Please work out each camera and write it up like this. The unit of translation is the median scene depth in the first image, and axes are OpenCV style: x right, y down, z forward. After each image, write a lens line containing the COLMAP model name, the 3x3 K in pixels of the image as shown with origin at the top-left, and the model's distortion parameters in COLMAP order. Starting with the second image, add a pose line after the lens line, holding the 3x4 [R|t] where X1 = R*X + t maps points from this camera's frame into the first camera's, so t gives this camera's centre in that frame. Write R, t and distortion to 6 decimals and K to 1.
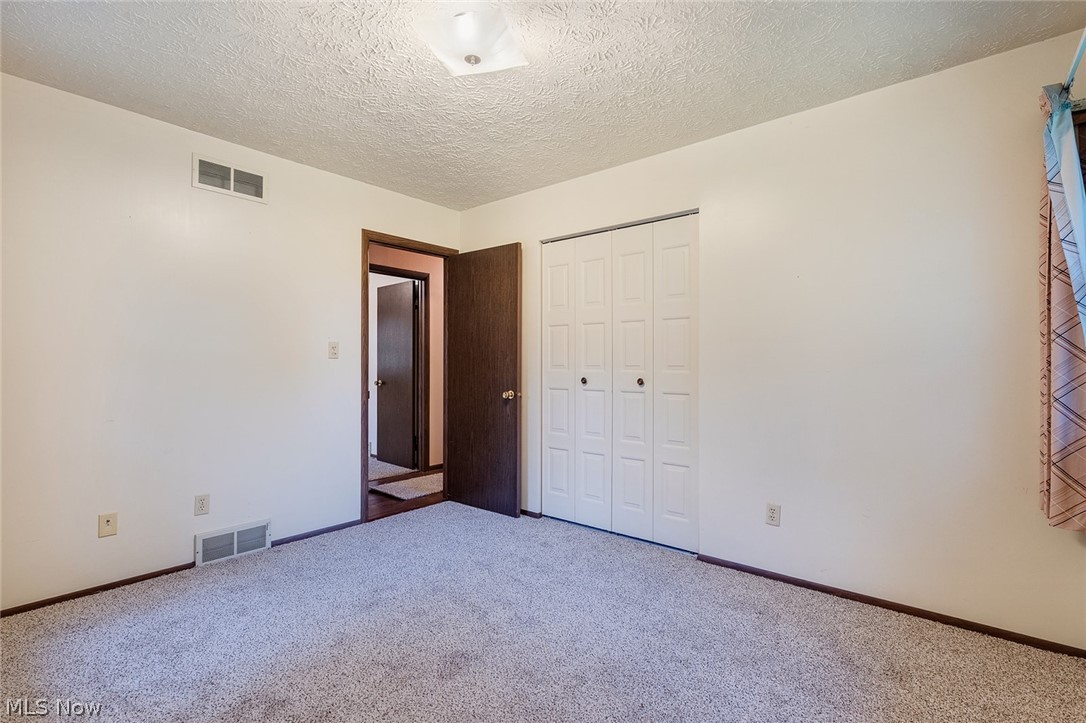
lens RADIAL K [[503.3, 0, 541.2], [0, 503.3, 352.0], [0, 0, 1]] dist [-0.002120, -0.000250]
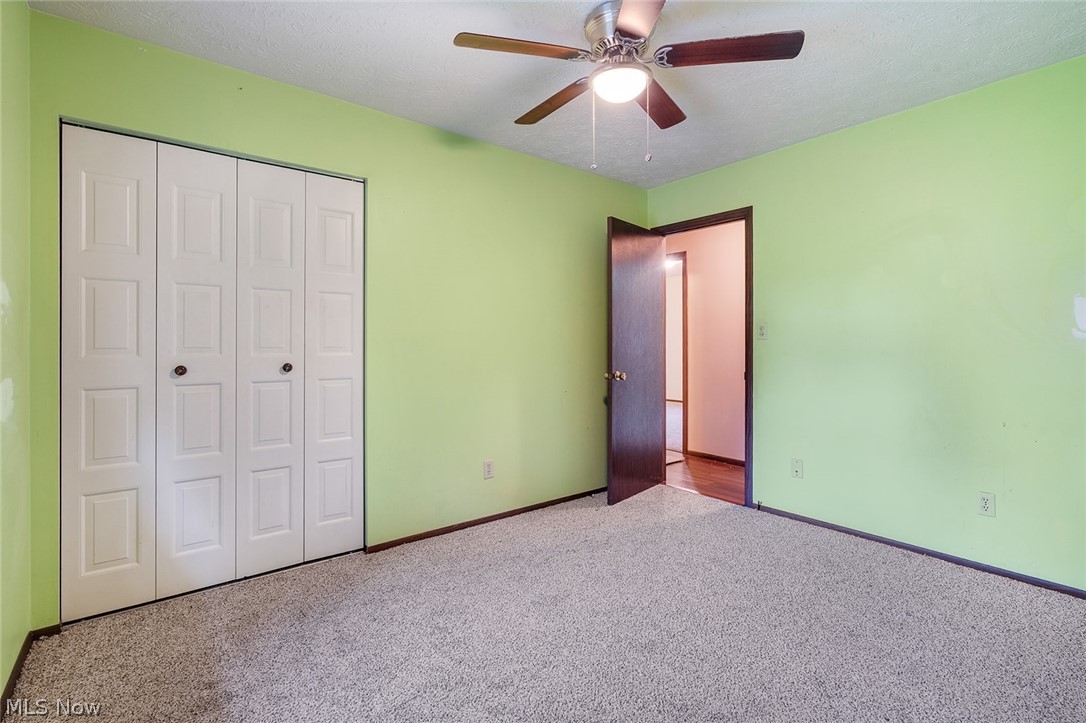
lens RADIAL K [[503.3, 0, 541.2], [0, 503.3, 352.0], [0, 0, 1]] dist [-0.002120, -0.000250]
pose [[0.182506, -0.009412, 0.983160, -0.496026], [-0.021712, 0.999672, 0.013601, 0.015702], [-0.982965, -0.023828, 0.182242, 0.467702]]
